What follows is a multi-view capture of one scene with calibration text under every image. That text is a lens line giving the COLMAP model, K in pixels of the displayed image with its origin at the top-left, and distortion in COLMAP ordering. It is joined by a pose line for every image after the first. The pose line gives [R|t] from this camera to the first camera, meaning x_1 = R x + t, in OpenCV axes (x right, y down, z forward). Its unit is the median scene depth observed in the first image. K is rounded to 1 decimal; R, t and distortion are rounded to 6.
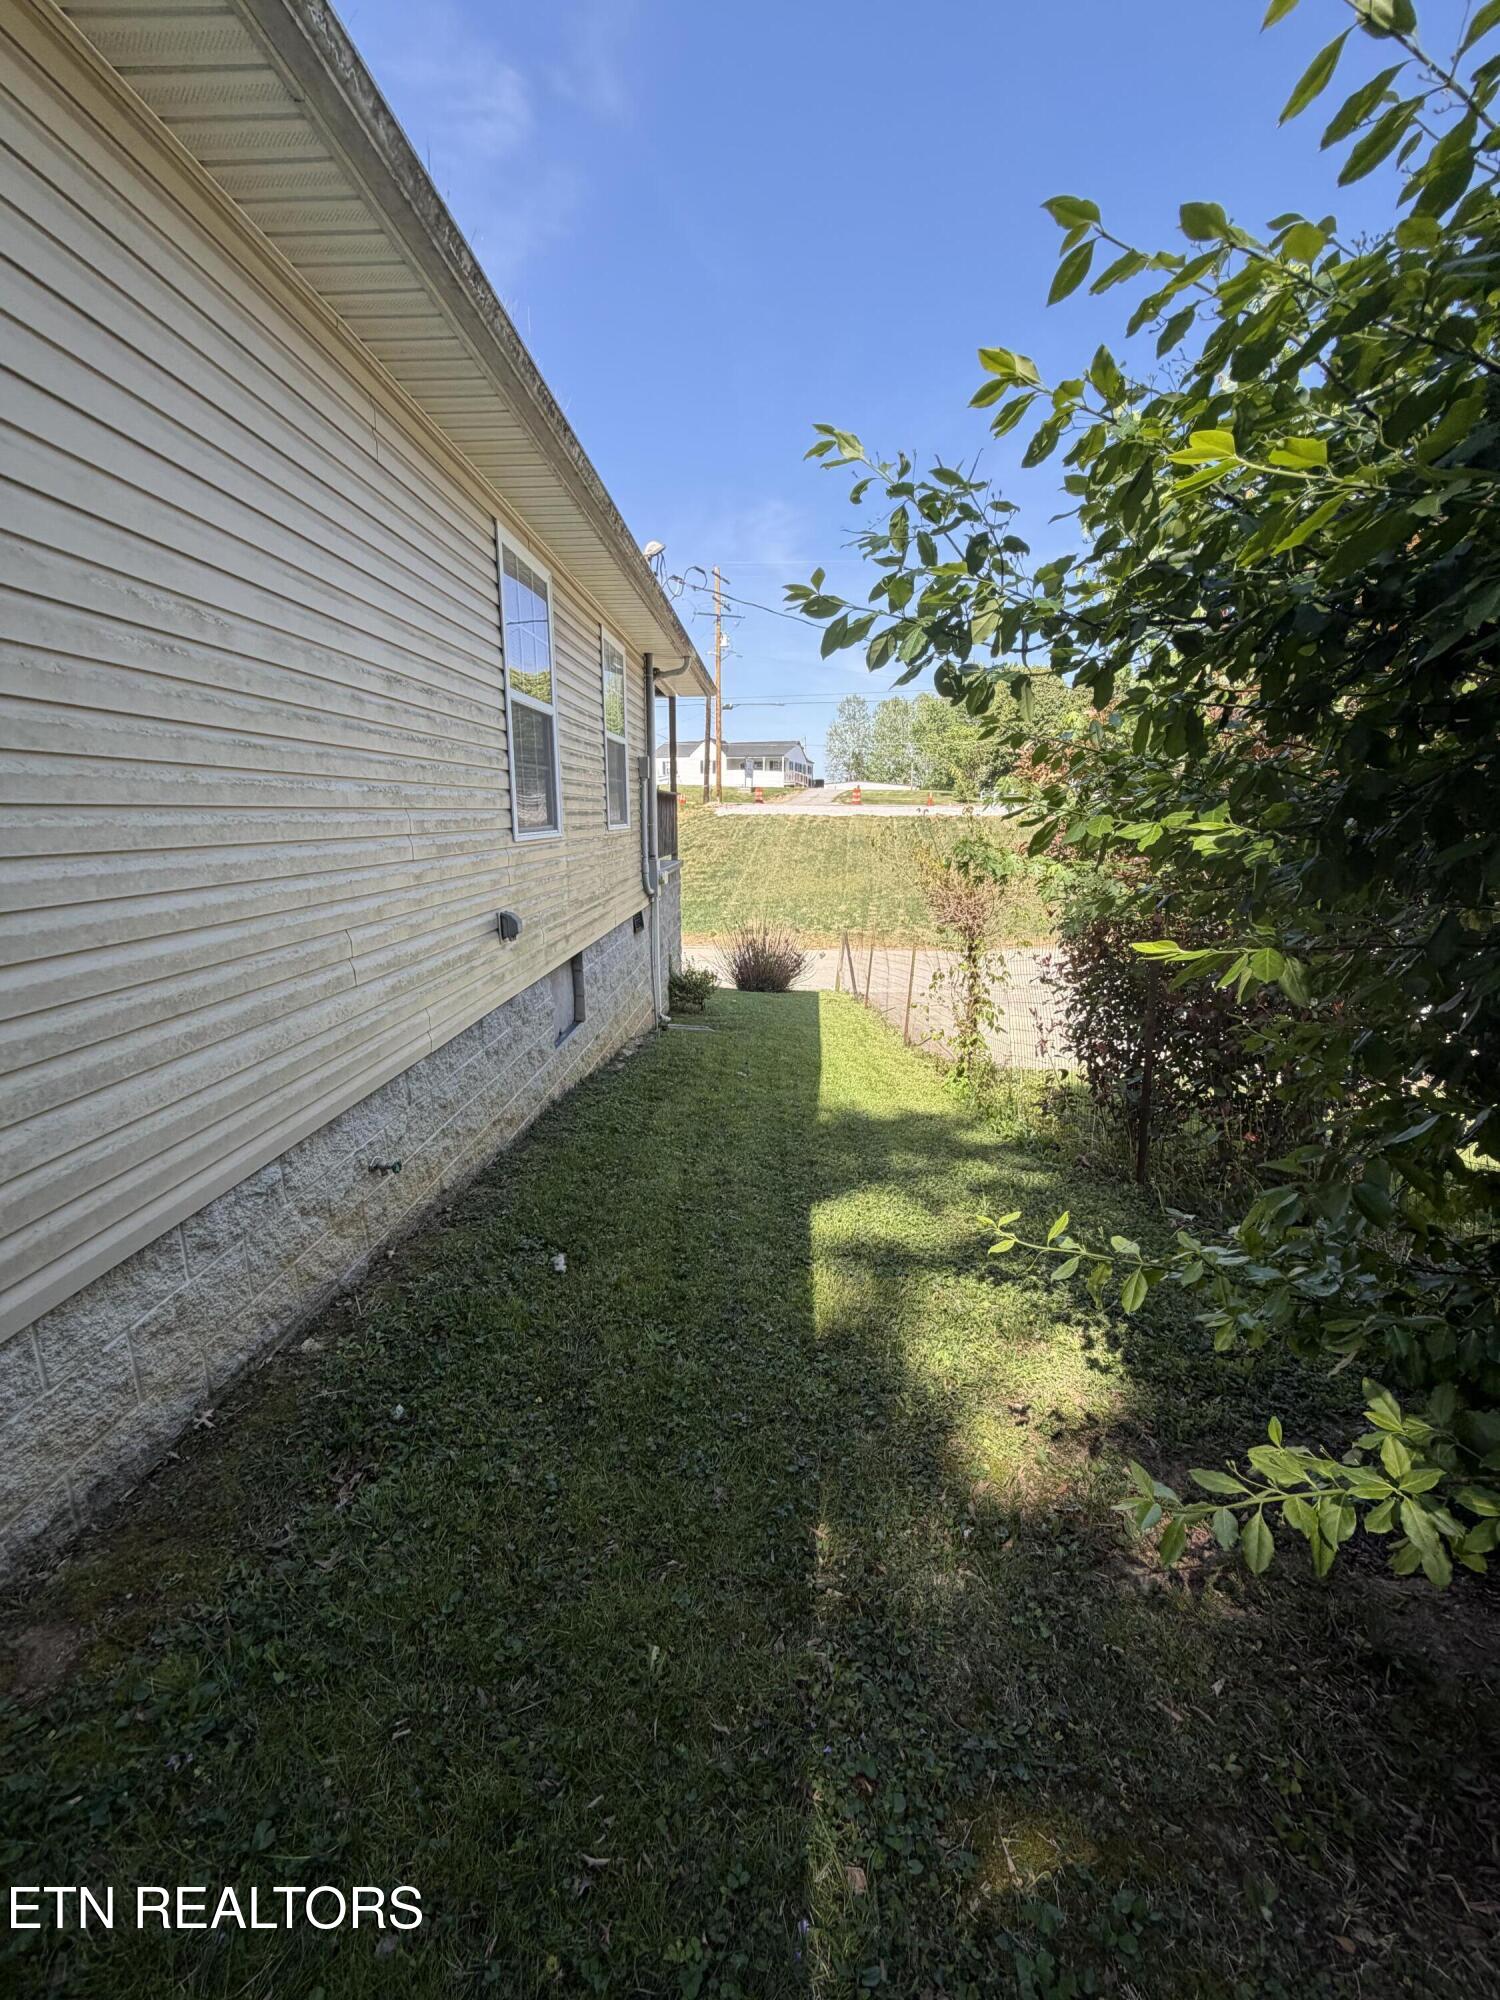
lens RADIAL K [[793.7, 0, 745.0], [0, 793.7, 1001.4], [0, 0, 1]] dist [-0.000862, 0.000174]
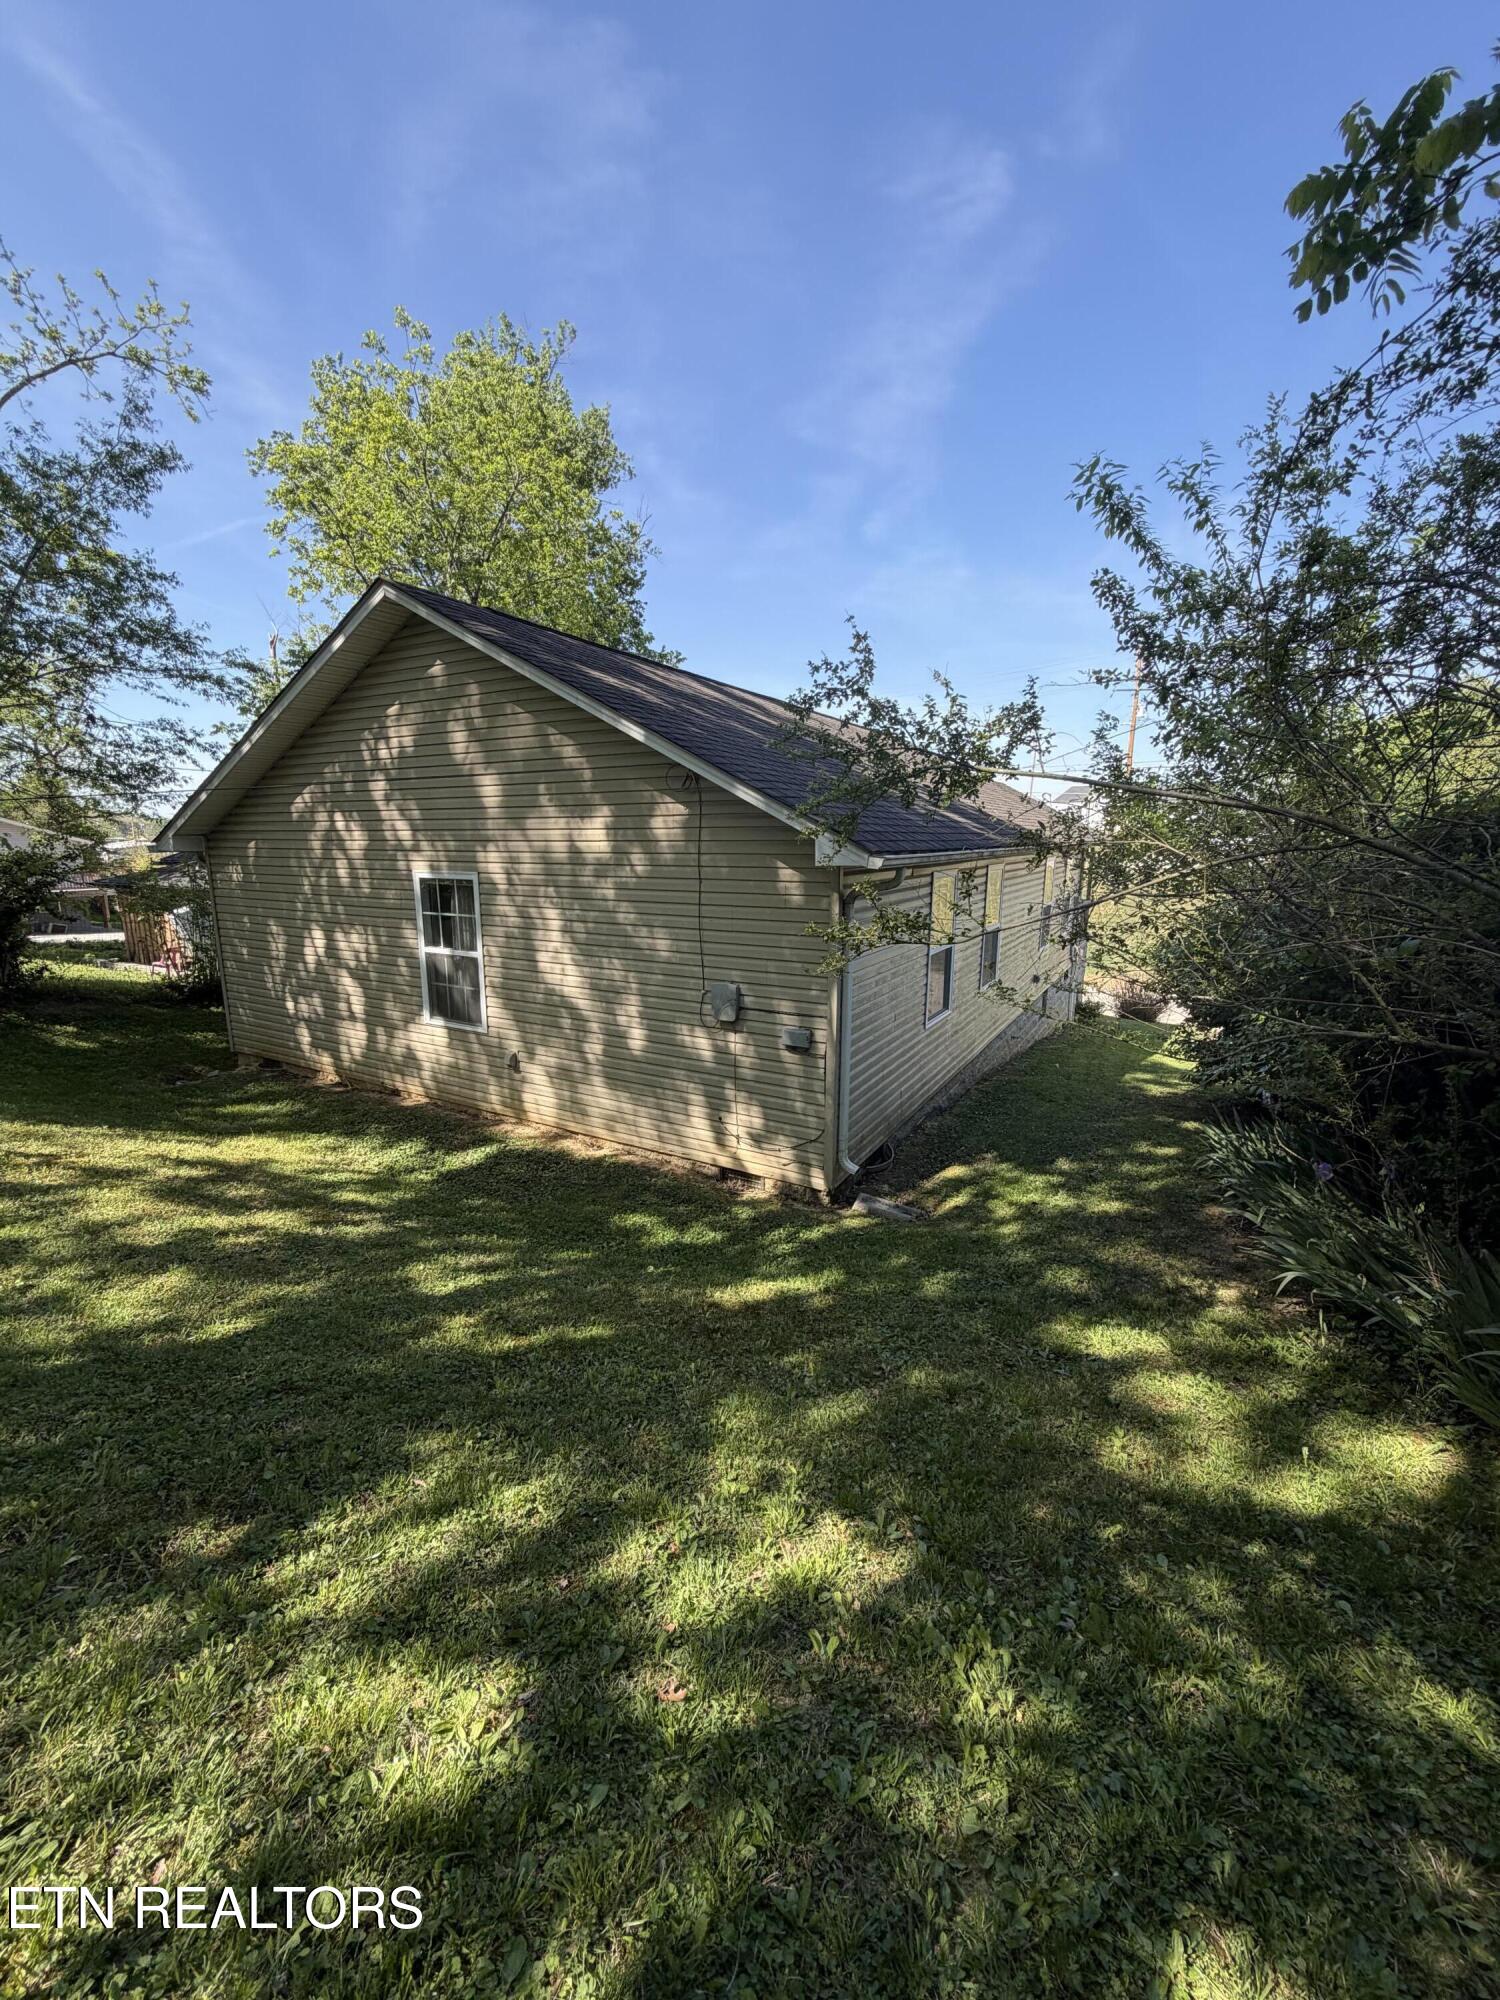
lens RADIAL K [[793.7, 0, 751.1], [0, 793.7, 1003.4], [0, 0, 1]] dist [-0.000862, 0.000174]
pose [[0.886527, 0.095153, -0.452787, 0.033970], [-0.104138, 0.994550, 0.005109, 0.017310], [0.450805, 0.042623, 0.891604, -0.479430]]
